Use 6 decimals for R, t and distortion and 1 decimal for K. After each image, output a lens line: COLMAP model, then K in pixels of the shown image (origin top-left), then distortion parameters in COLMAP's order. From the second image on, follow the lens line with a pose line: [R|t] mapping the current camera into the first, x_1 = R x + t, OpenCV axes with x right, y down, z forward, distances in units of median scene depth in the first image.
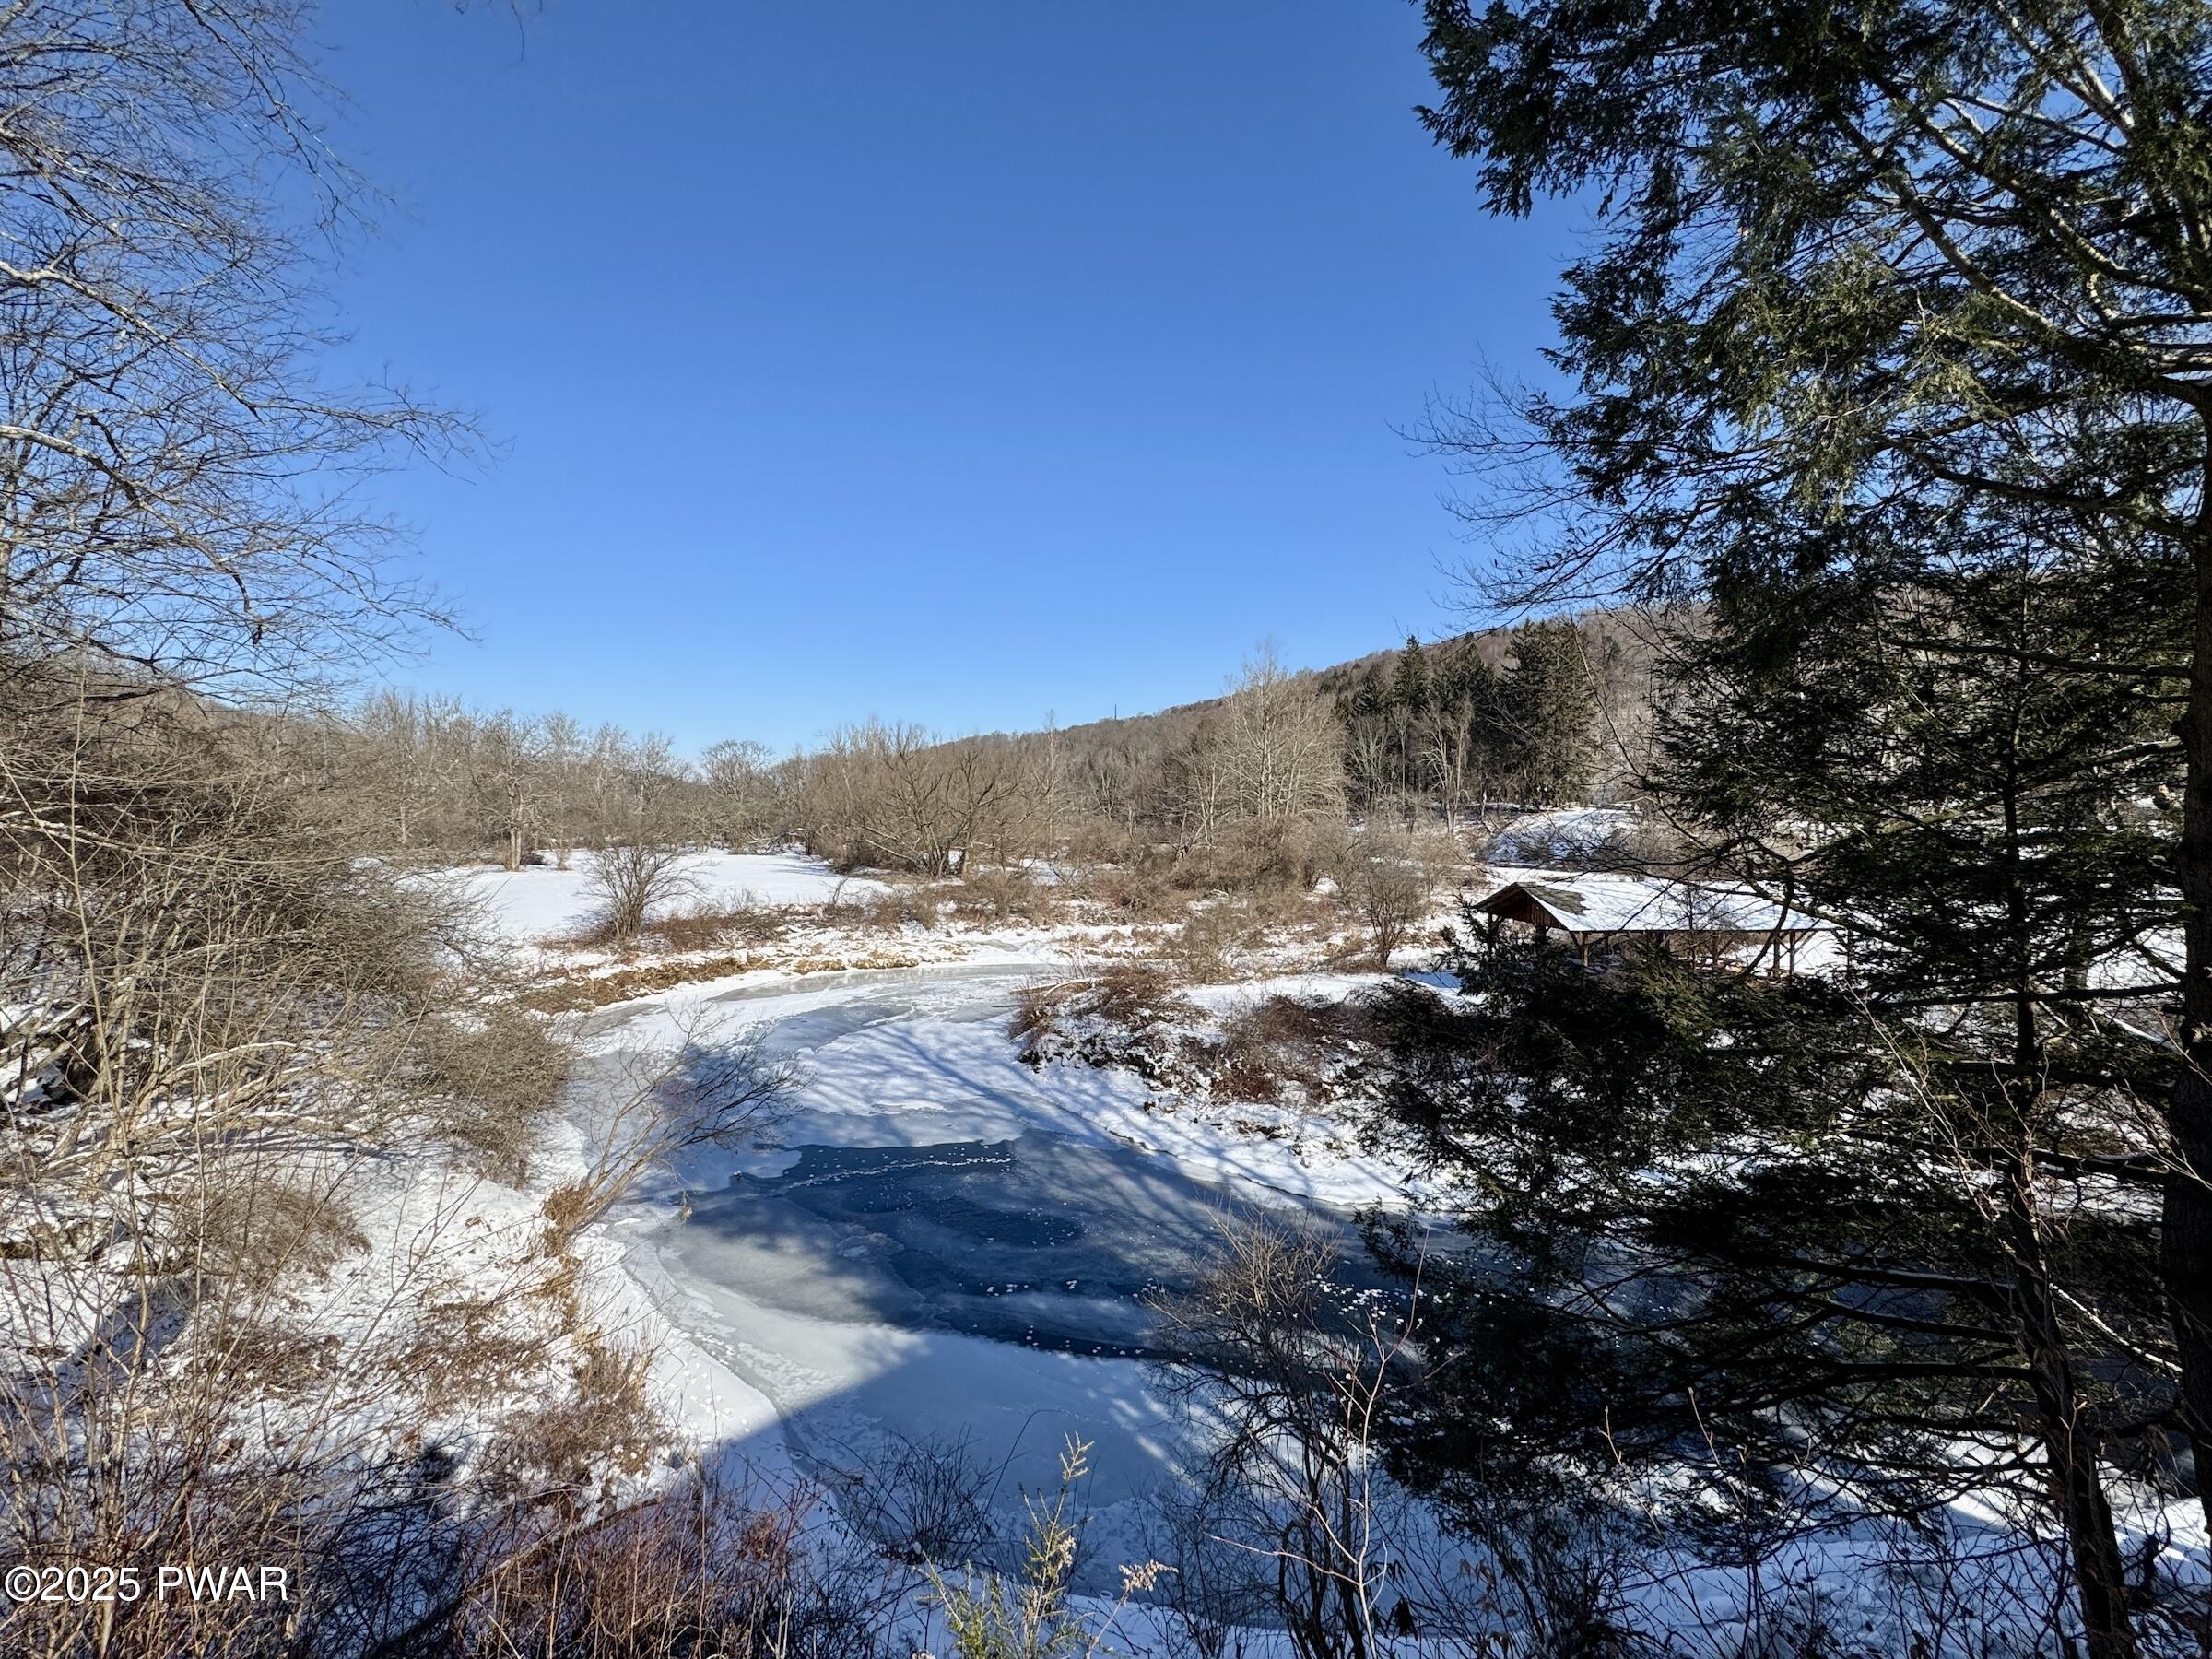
lens RADIAL K [[974.4, 0, 1106.0], [0, 974.4, 829.5], [0, 0, 1]] dist [-0.001796, -0.000053]
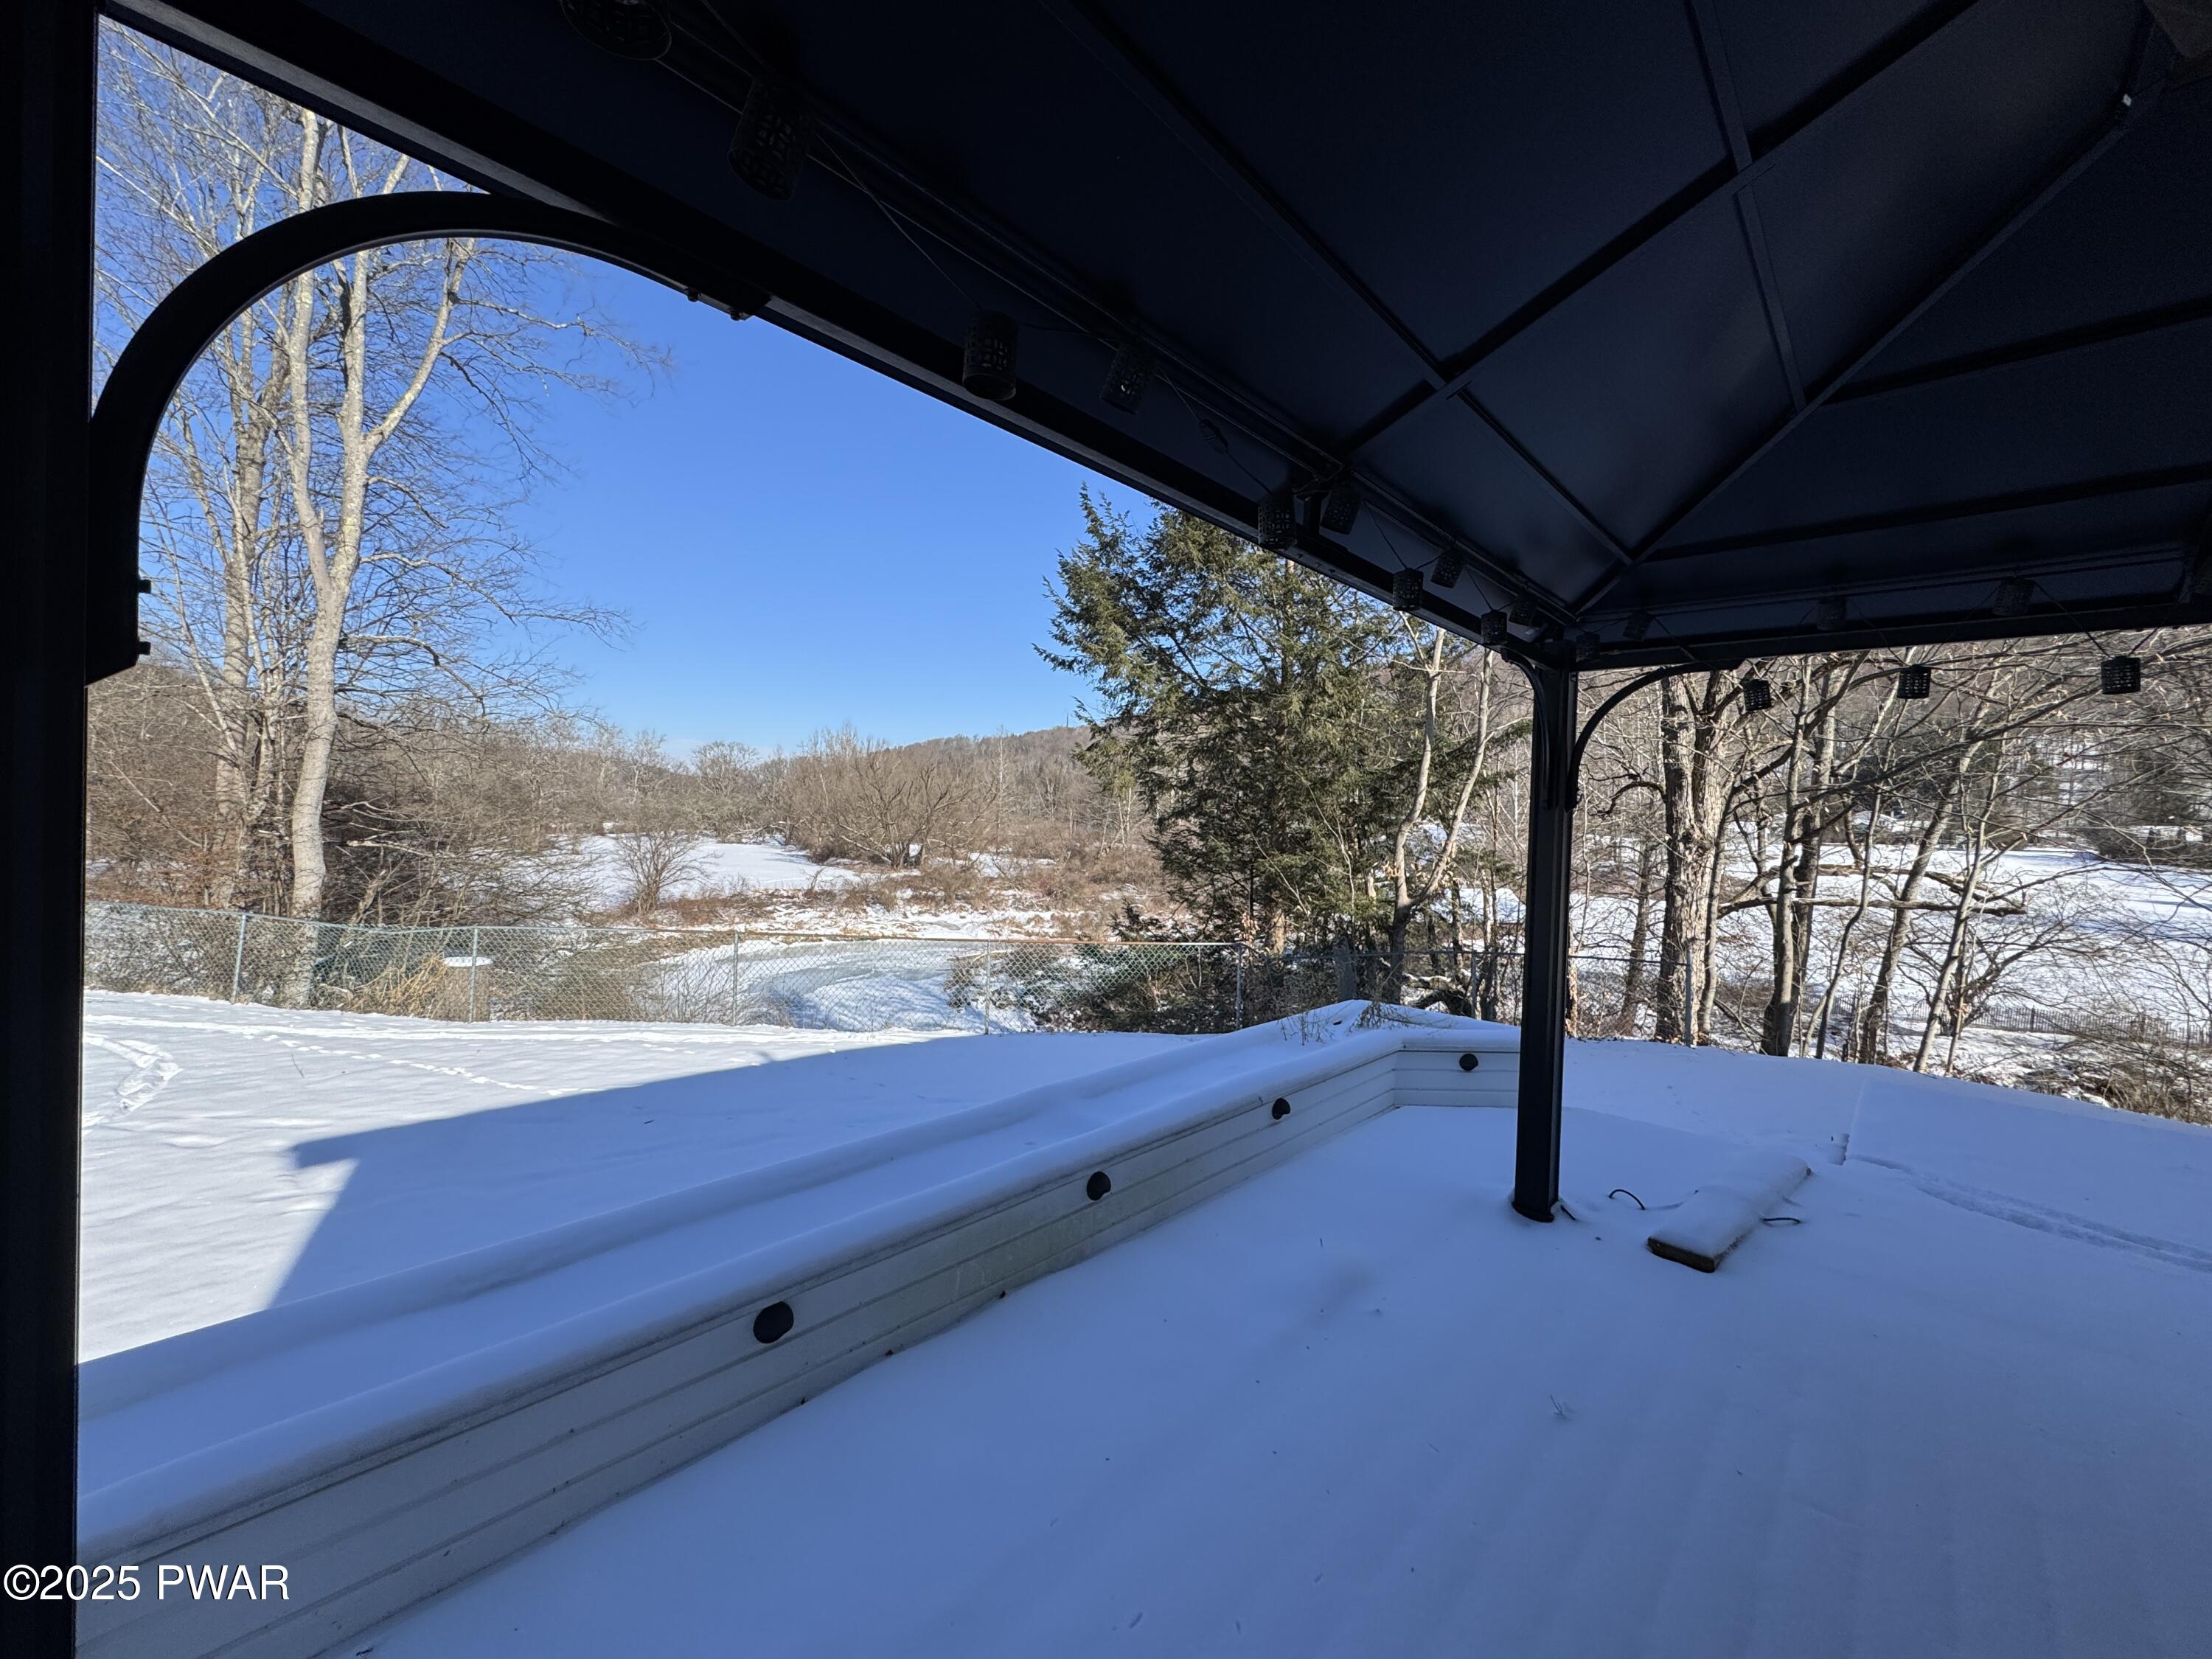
lens RADIAL K [[884.9, 0, 1106.0], [0, 884.9, 829.5], [0, 0, 1]] dist [-0.002410, 0.000196]
pose [[0.998262, 0.024937, 0.053404, 0.044873], [-0.025225, 0.999671, 0.004720, -0.020265], [-0.053269, -0.006059, 0.998562, -0.202853]]
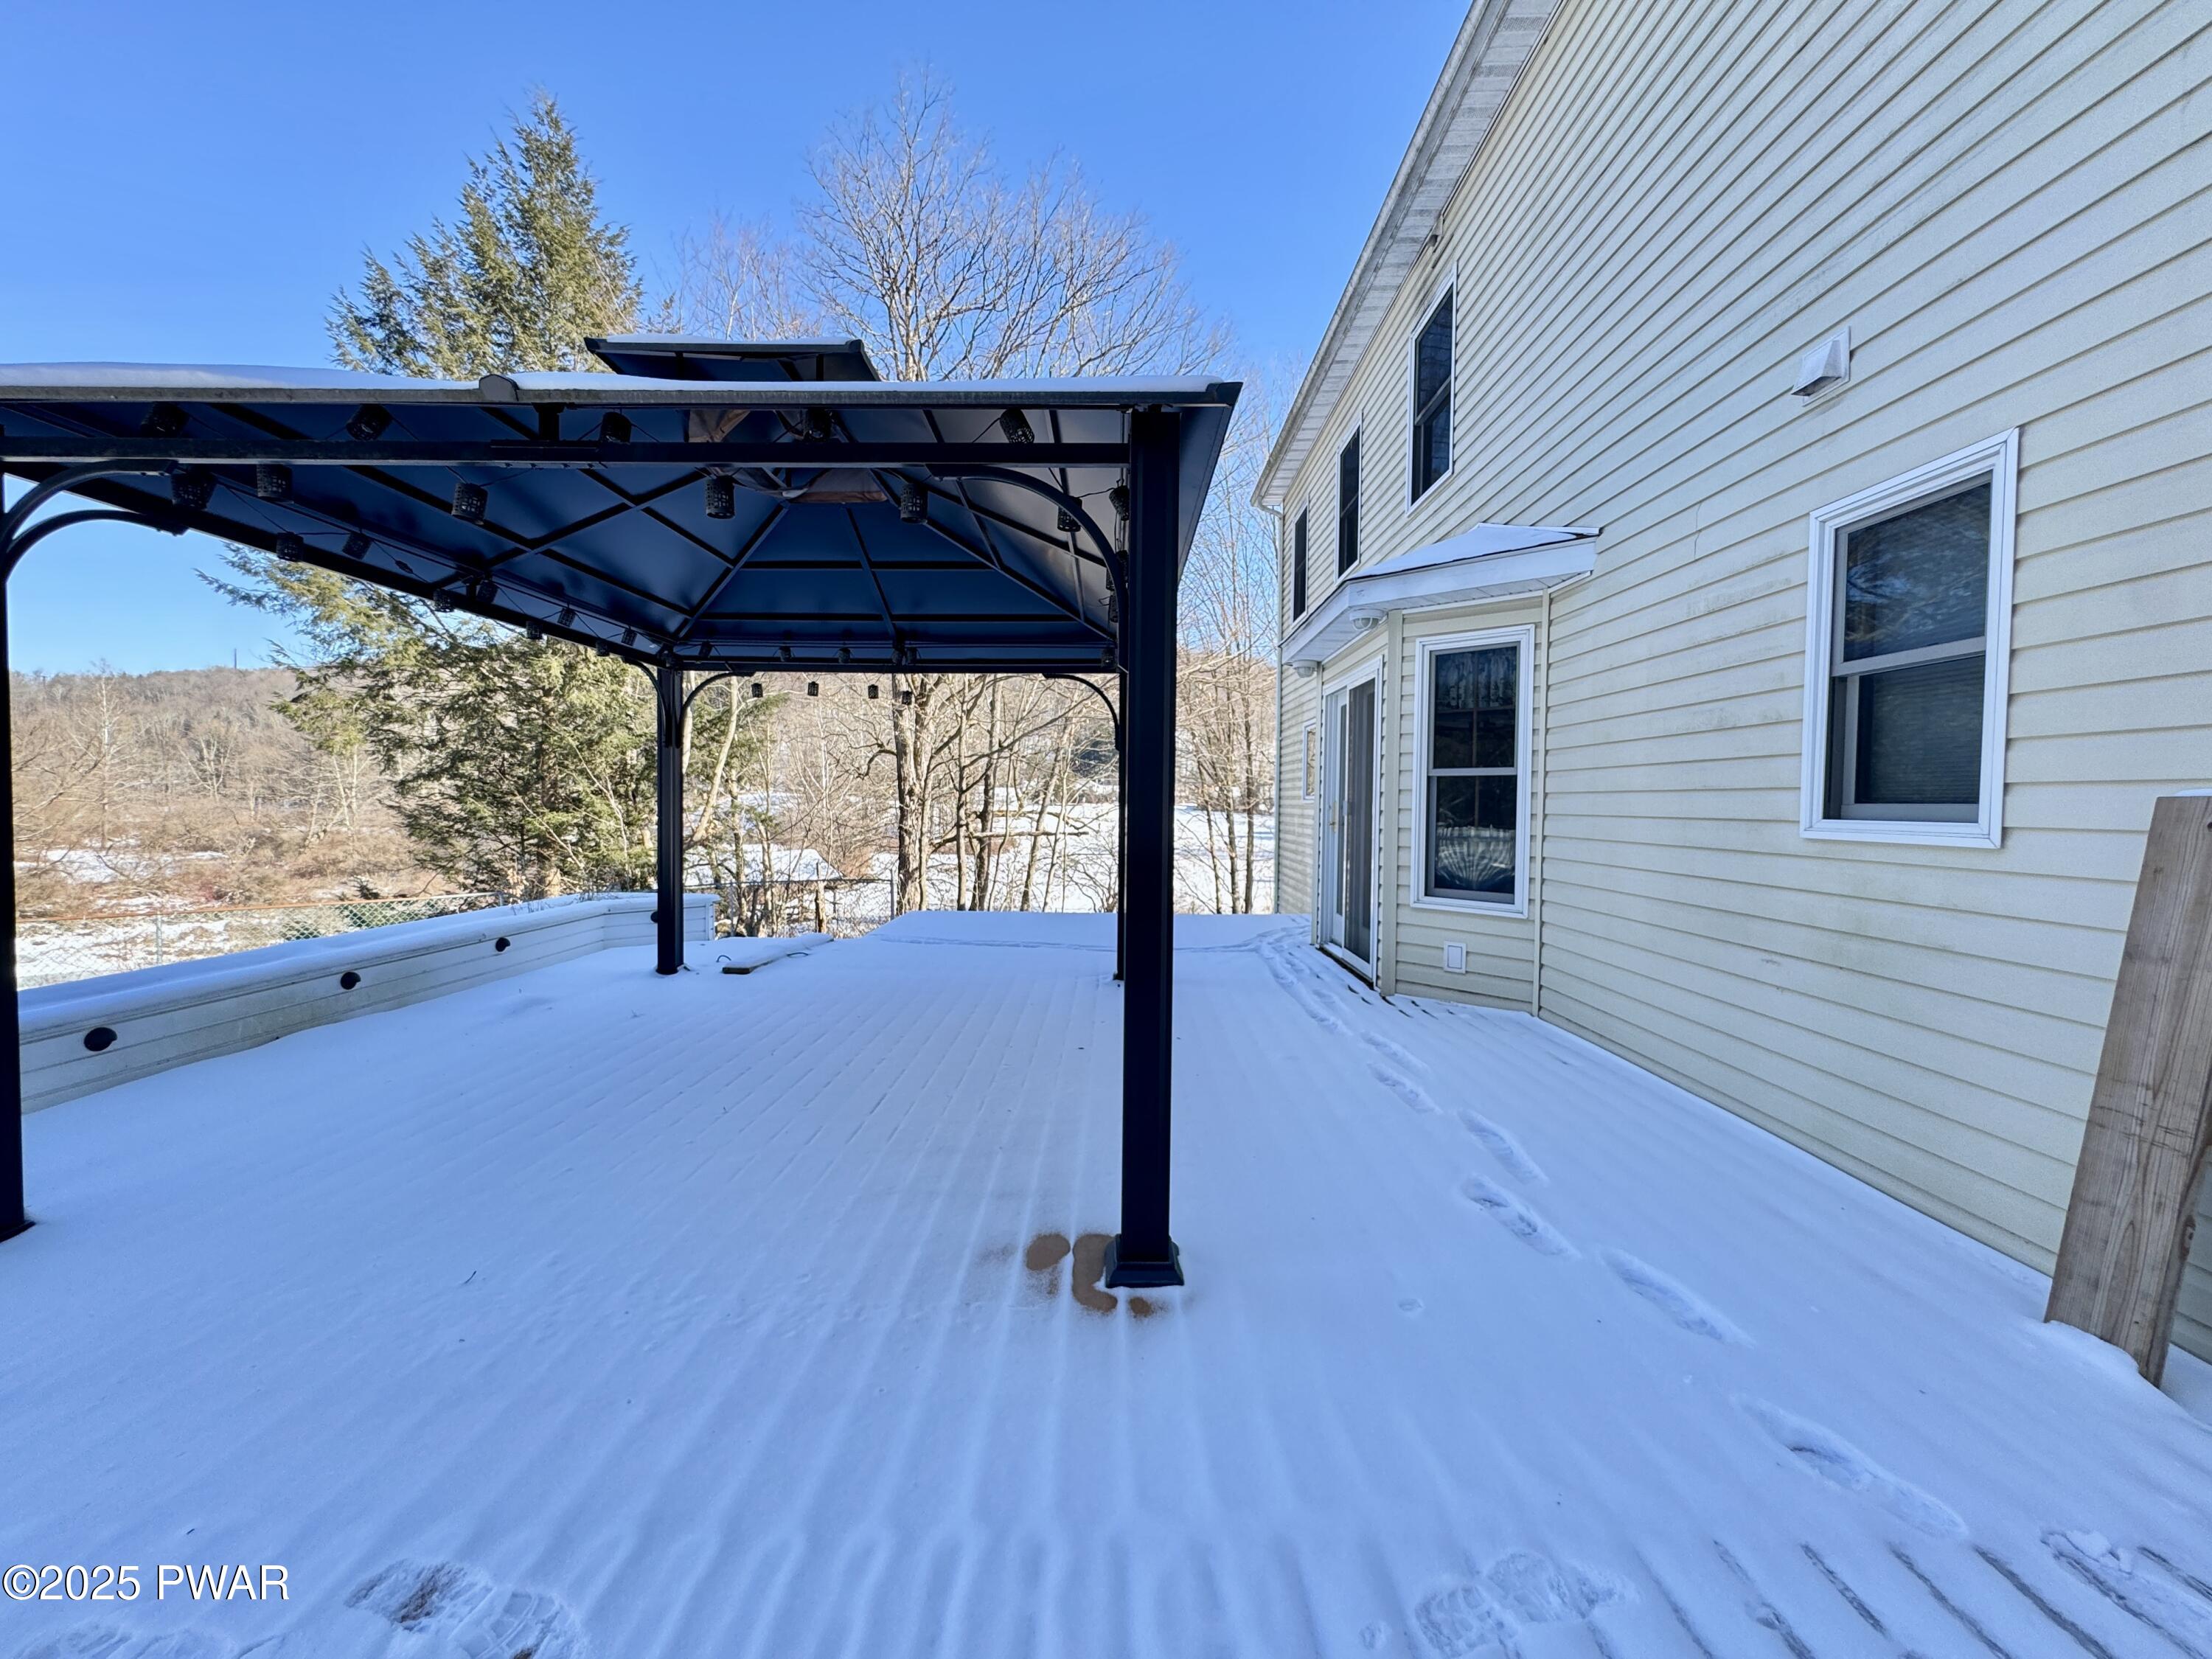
lens RADIAL K [[884.9, 0, 1106.0], [0, 884.9, 829.5], [0, 0, 1]] dist [-0.002410, 0.000196]
pose [[0.708761, -0.017919, 0.705221, 0.040057], [-0.001189, 0.999646, 0.026595, -0.015187], [-0.705447, -0.019688, 0.708489, -0.256284]]
